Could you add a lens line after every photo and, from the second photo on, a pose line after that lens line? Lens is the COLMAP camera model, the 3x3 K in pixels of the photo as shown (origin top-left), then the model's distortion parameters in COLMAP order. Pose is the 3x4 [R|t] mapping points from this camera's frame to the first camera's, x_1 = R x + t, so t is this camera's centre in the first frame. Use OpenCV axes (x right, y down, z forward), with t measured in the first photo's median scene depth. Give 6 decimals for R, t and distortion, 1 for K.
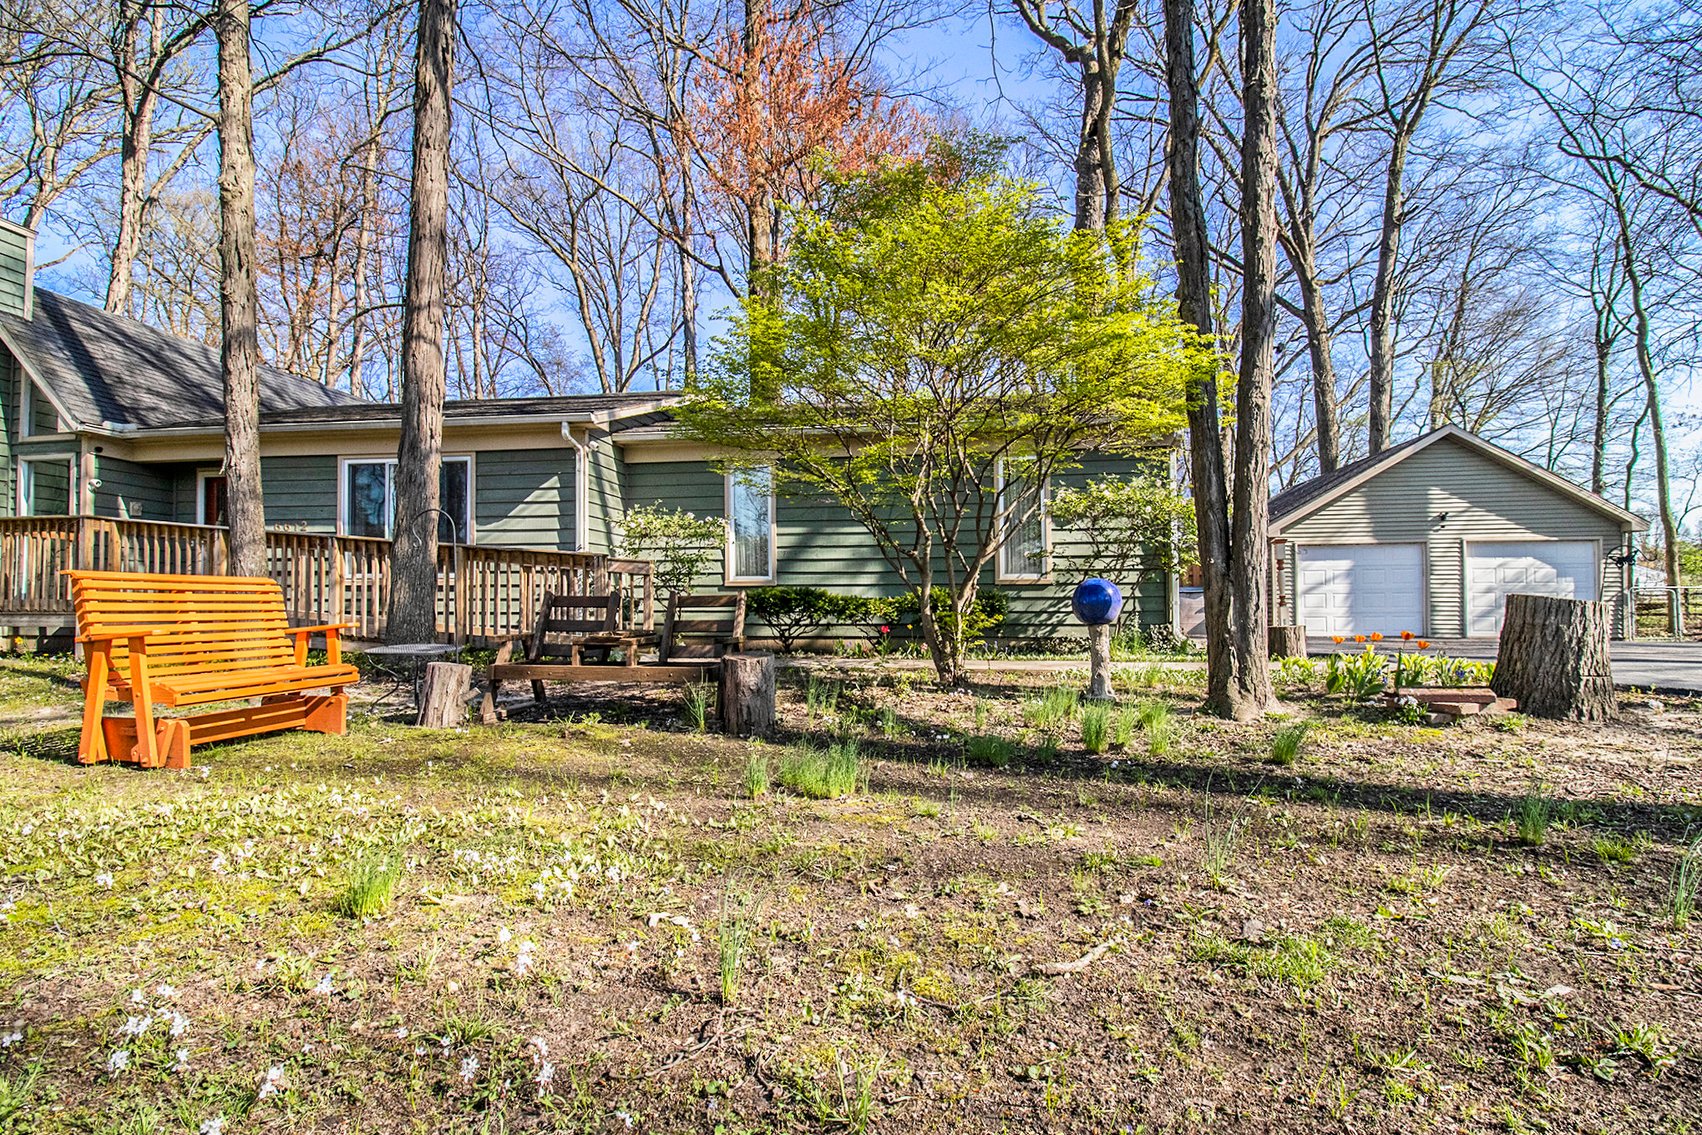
lens RADIAL K [[815.6, 0, 845.7], [0, 815.6, 591.5], [0, 0, 1]] dist [-0.011747, -0.000683]
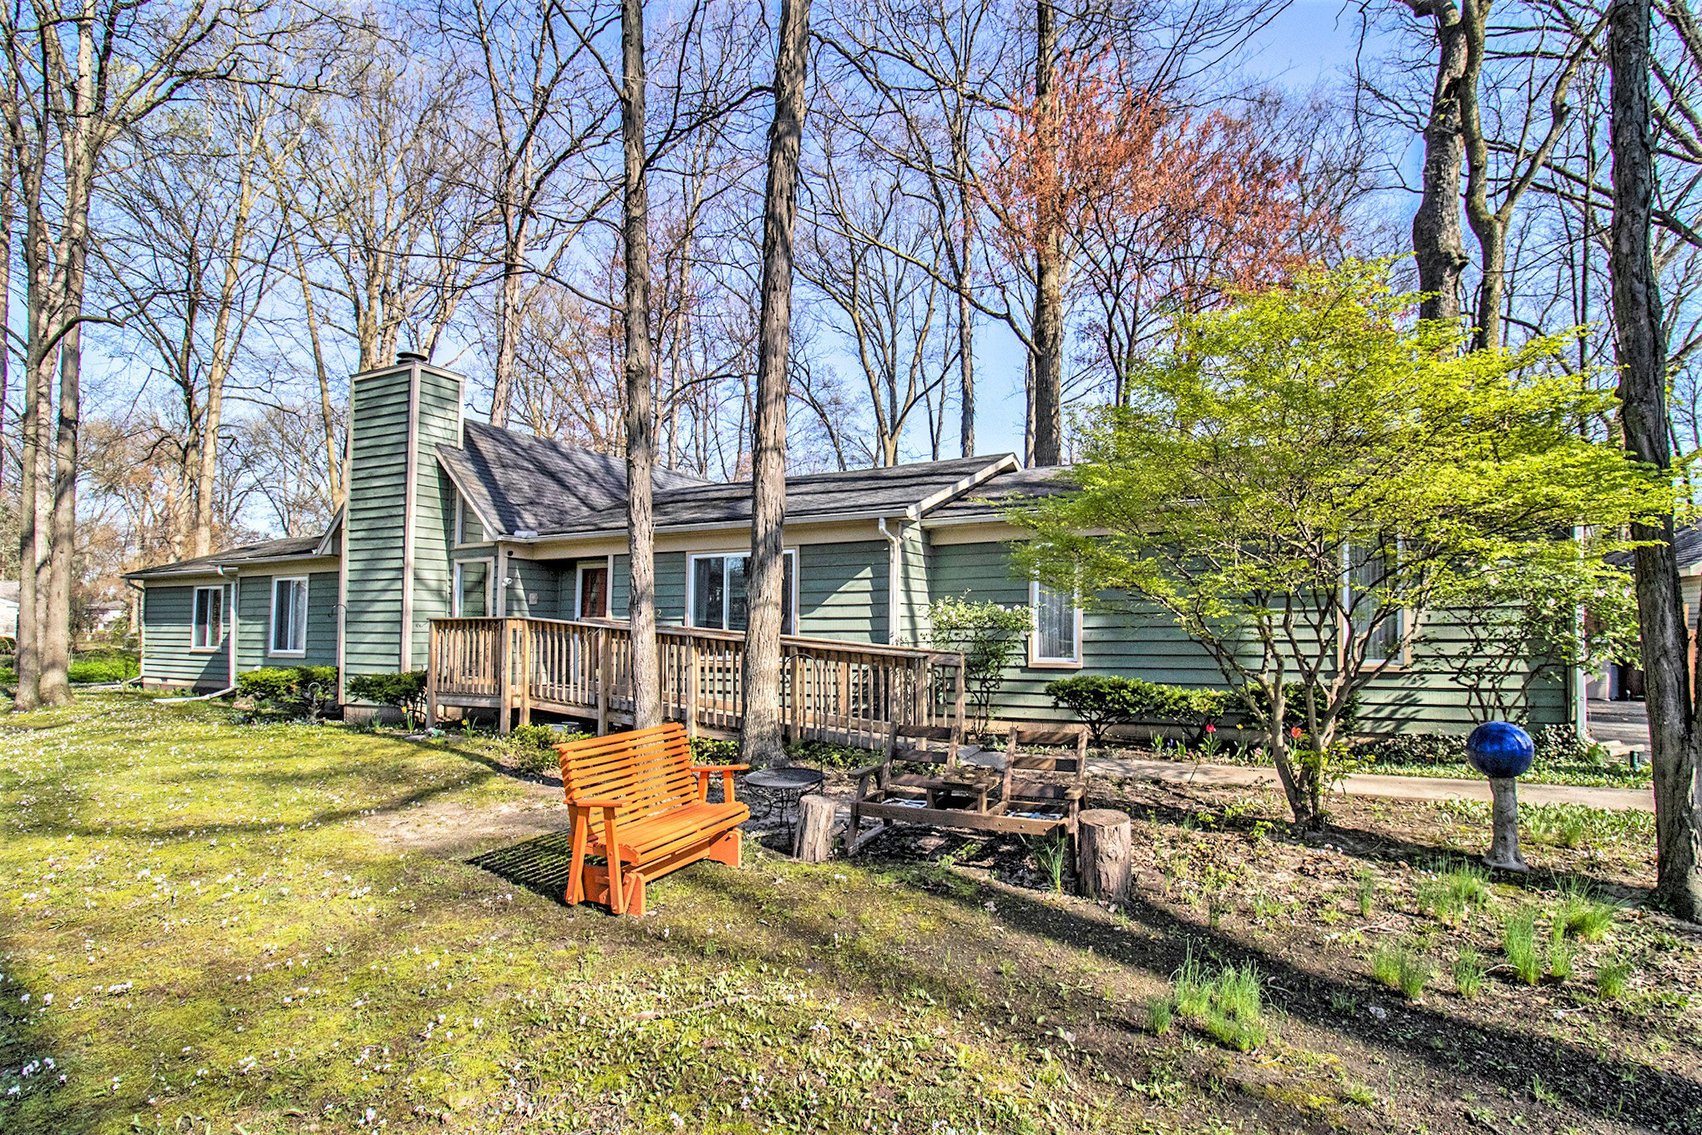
lens RADIAL K [[826.6, 0, 854.5], [0, 826.6, 618.5], [0, 0, 1]] dist [0.018810, -0.013727]
pose [[0.954301, 0.009184, -0.298707, -0.054970], [-0.004955, 0.999876, 0.014915, -0.088877], [0.298807, -0.012753, 0.954228, -0.028063]]
